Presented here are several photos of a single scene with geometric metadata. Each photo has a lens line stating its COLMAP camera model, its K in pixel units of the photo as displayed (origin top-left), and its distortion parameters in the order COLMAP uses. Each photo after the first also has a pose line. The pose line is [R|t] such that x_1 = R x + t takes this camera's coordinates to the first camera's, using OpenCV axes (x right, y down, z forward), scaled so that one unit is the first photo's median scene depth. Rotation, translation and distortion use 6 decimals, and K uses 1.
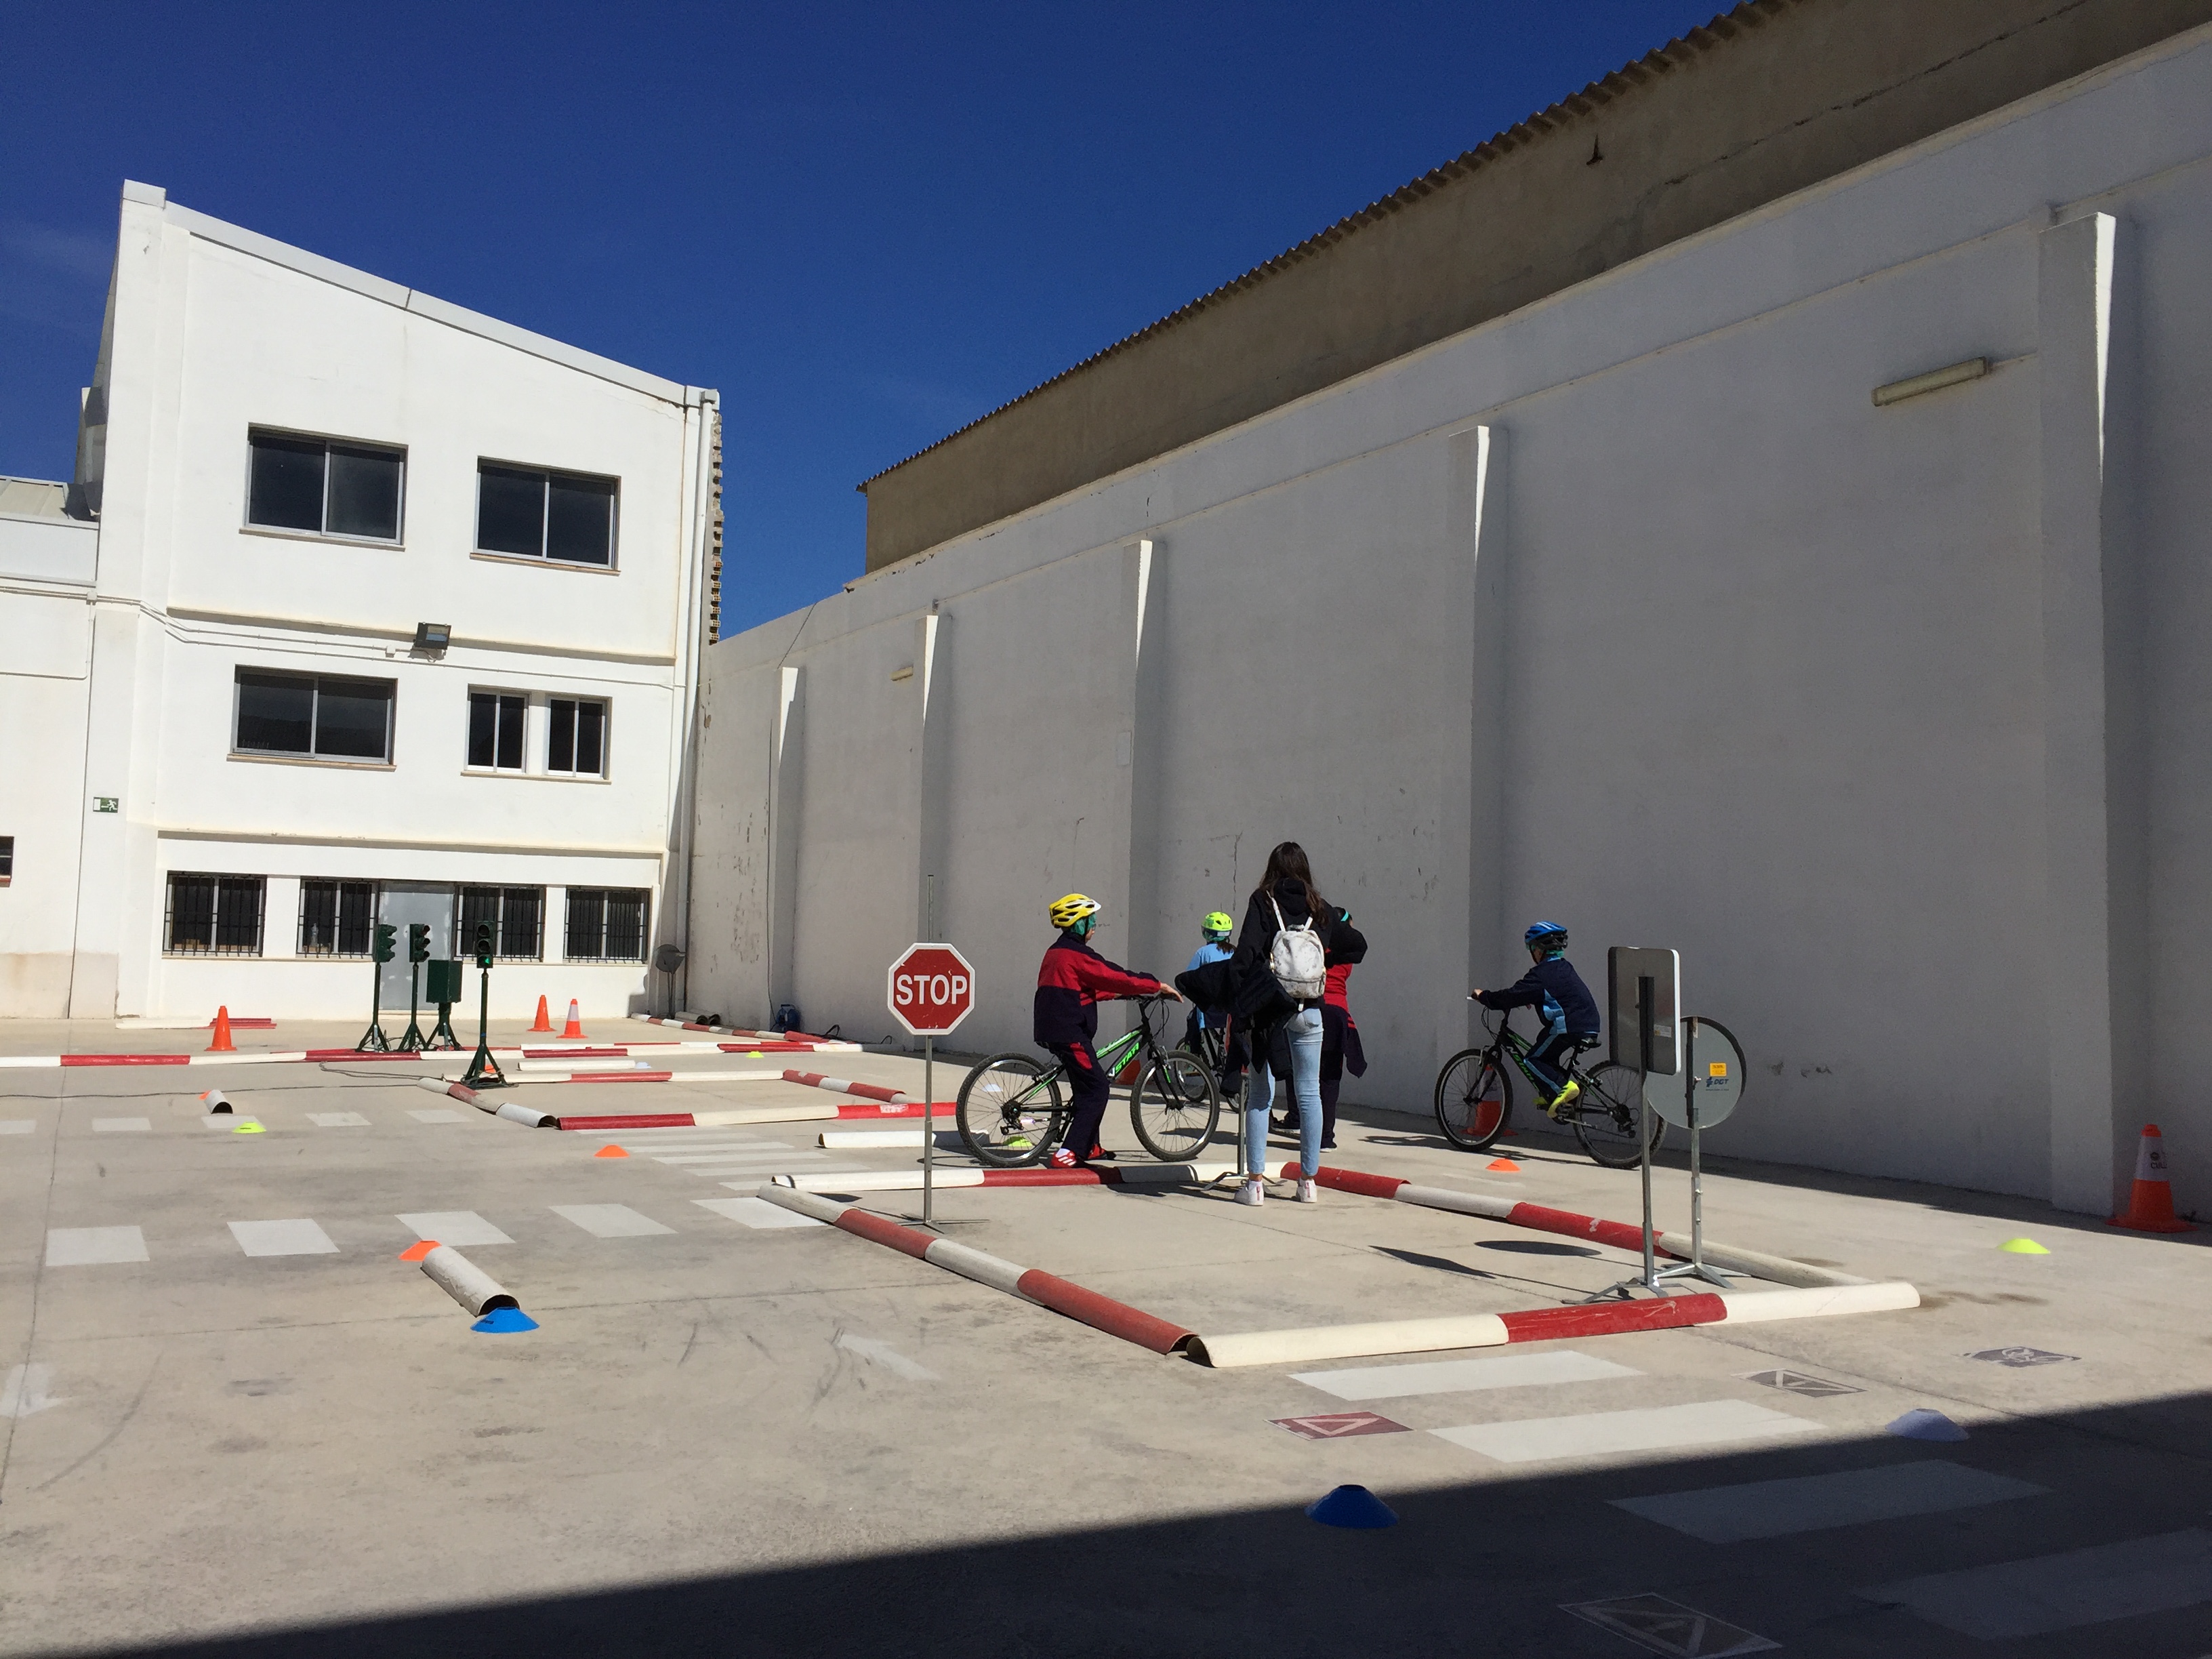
lens RADIAL K [[1888.3, 0, 1111.3], [0, 1888.3, 818.8], [0, 0, 1]] dist [0.074741, -0.093149]
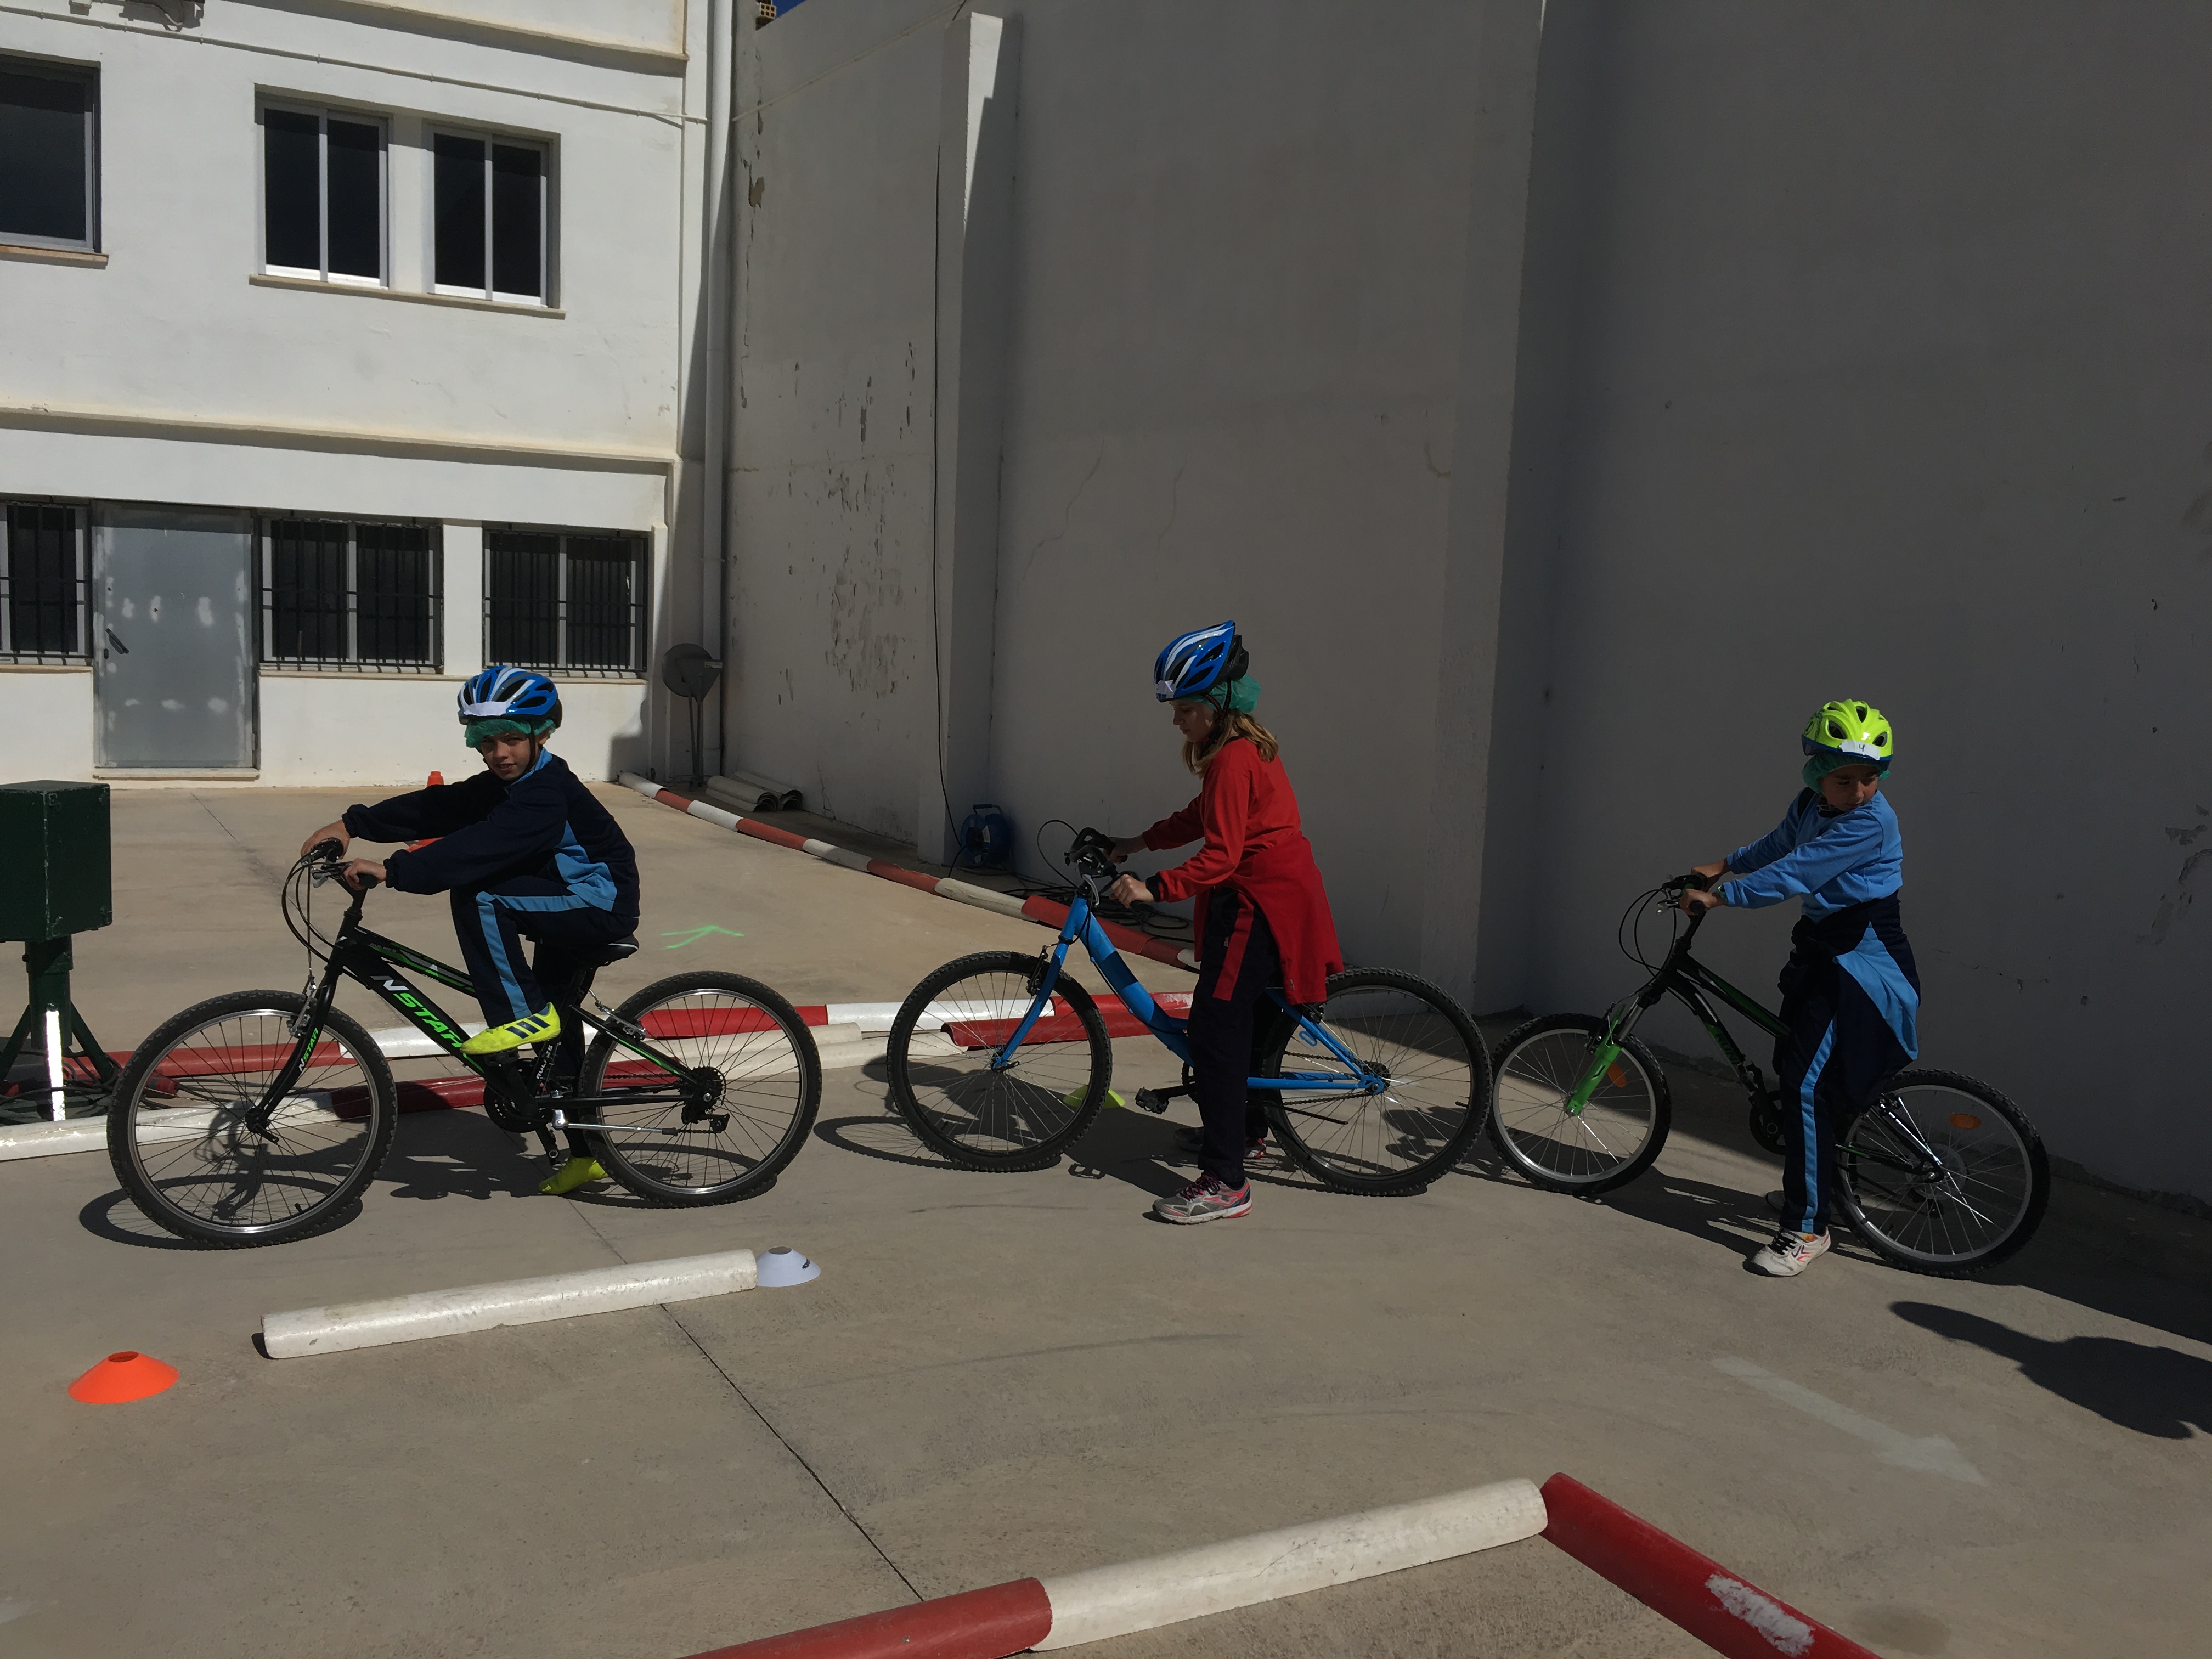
lens RADIAL K [[1891.1, 0, 1101.9], [0, 1891.1, 813.7], [0, 0, 1]] dist [0.075519, -0.119844]
pose [[0.999522, 0.016766, 0.025976, -0.135351], [-0.021266, 0.982699, 0.183985, 0.014744], [-0.022442, -0.184450, 0.982586, 0.487679]]
